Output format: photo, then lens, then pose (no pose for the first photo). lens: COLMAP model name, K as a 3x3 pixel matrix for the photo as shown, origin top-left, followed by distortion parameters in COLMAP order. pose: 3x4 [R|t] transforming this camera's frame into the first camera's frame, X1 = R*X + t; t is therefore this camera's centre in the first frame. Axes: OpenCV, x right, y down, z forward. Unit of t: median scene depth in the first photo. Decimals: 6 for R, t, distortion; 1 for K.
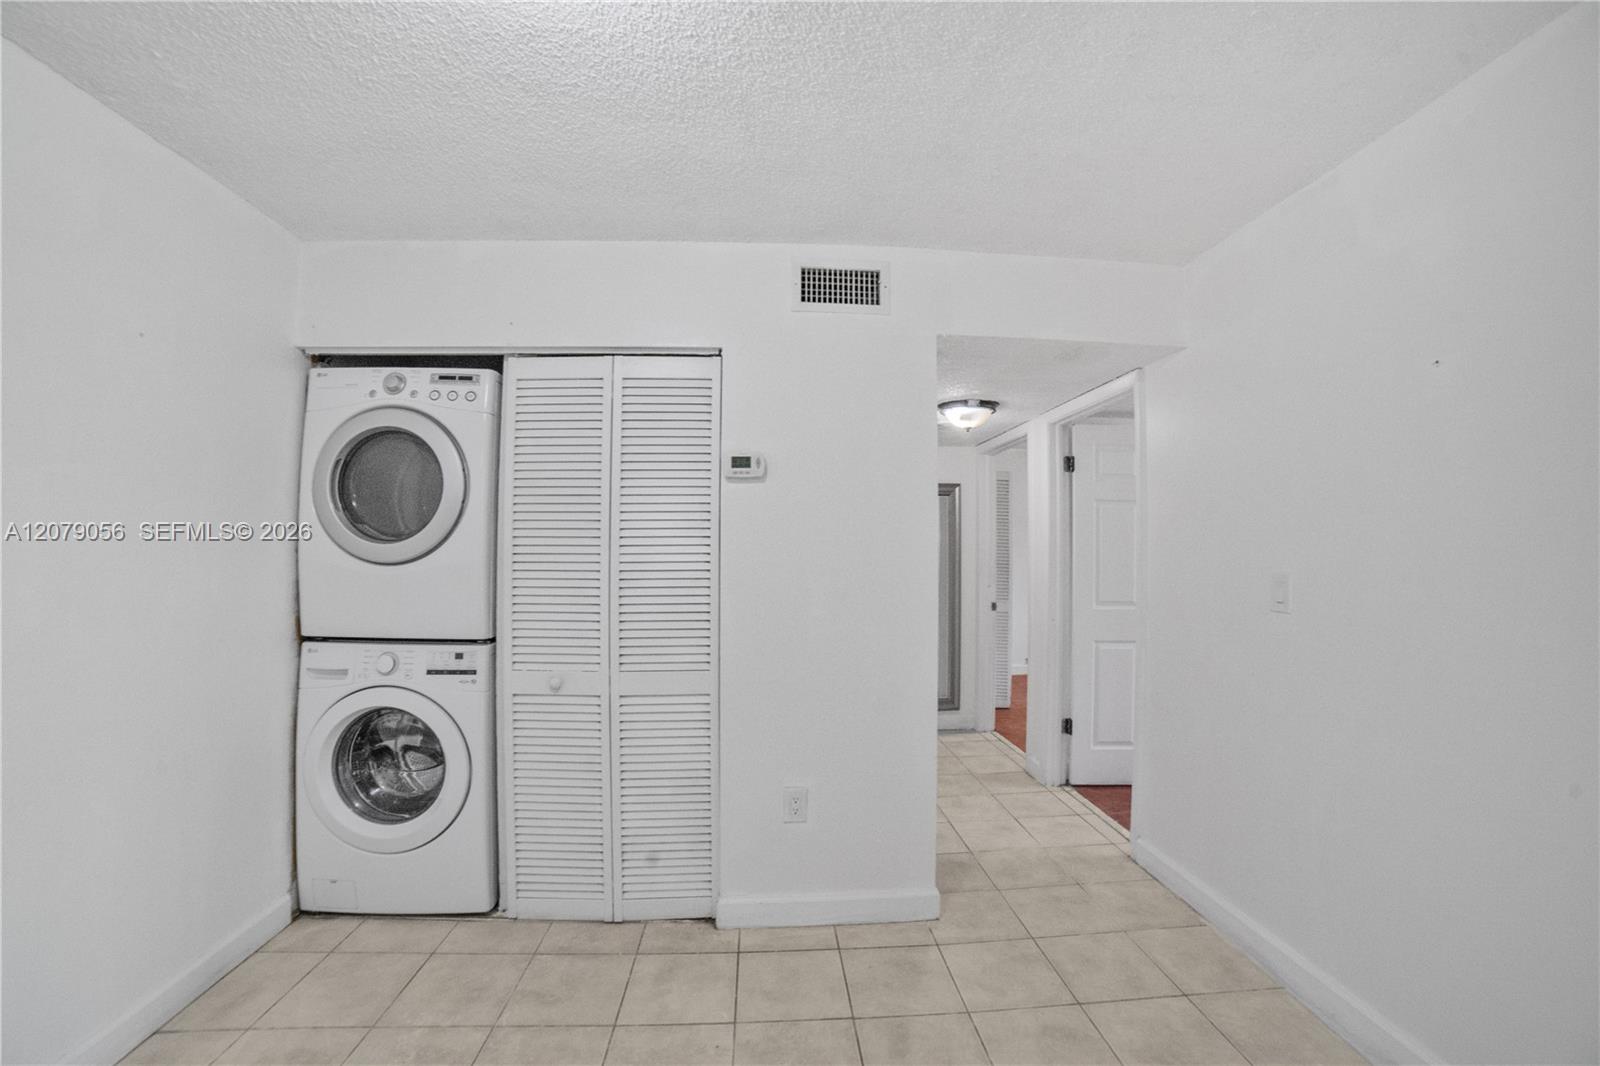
lens RADIAL K [[655.6, 0, 794.8], [0, 655.6, 529.1], [0, 0, 1]] dist [-0.107146, 0.037827]
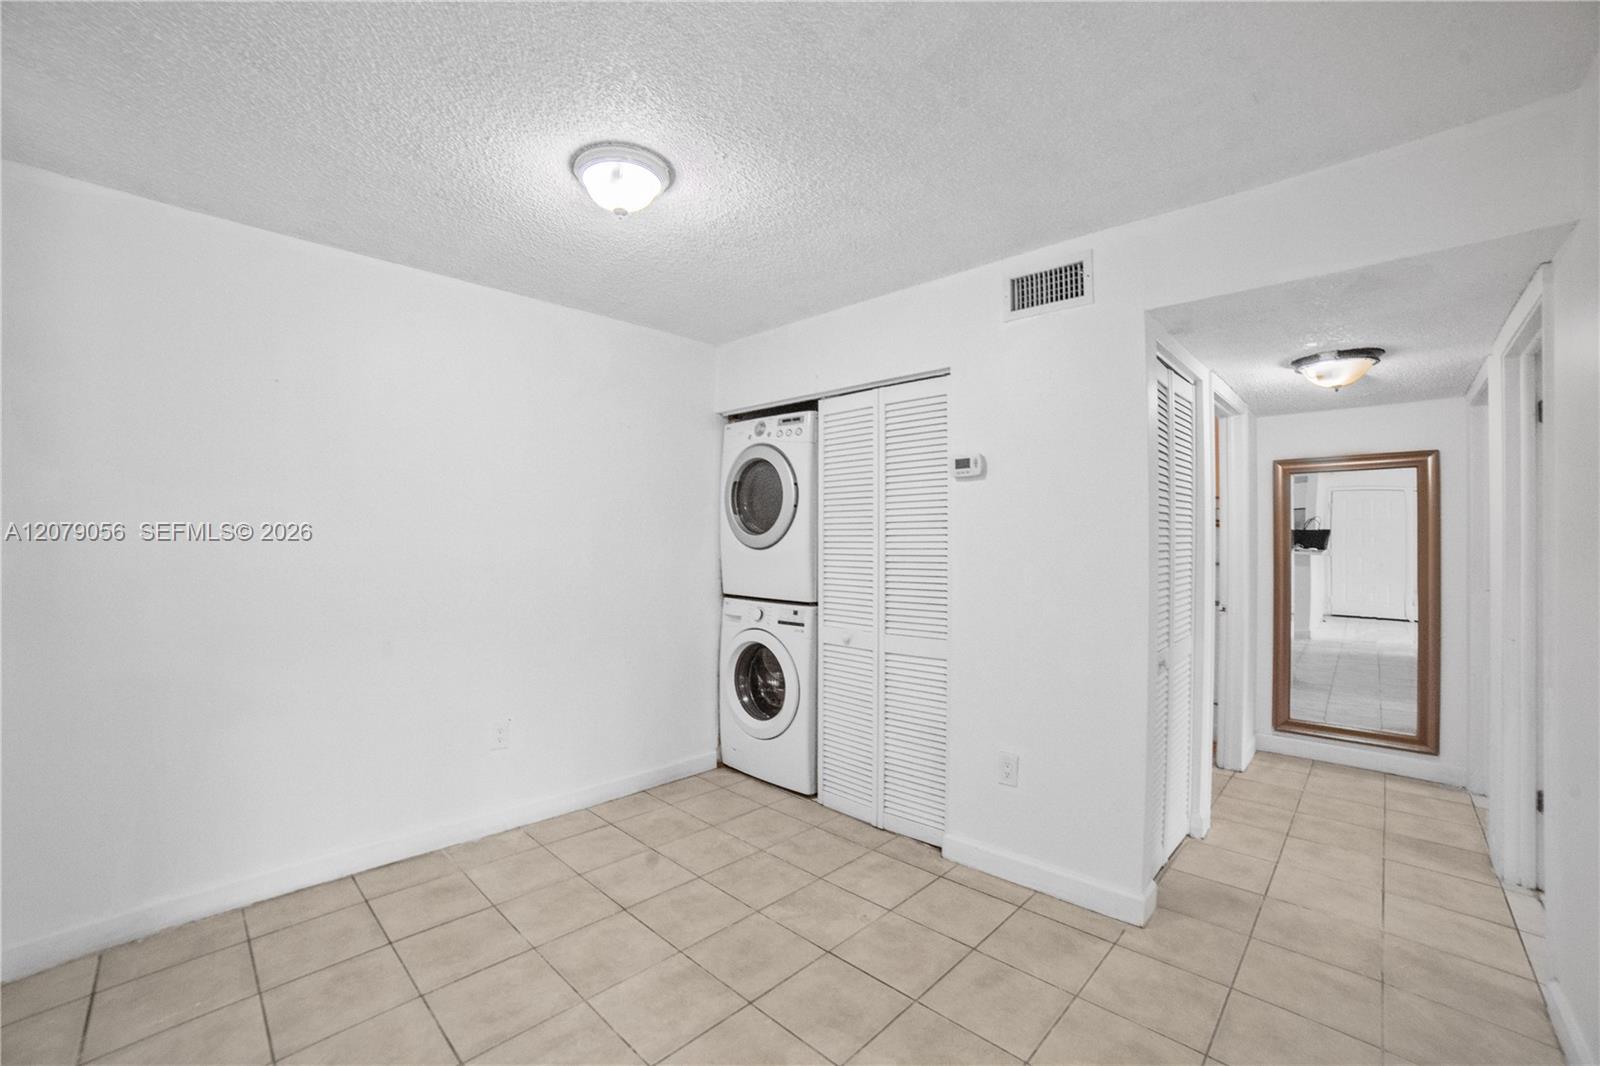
lens RADIAL K [[655.6, 0, 794.8], [0, 655.6, 529.1], [0, 0, 1]] dist [-0.107146, 0.037827]
pose [[0.678600, -0.010323, -0.734436, 0.564554], [0.021970, 0.999739, 0.006248, 0.000373], [0.734180, -0.020376, 0.678649, -0.006553]]
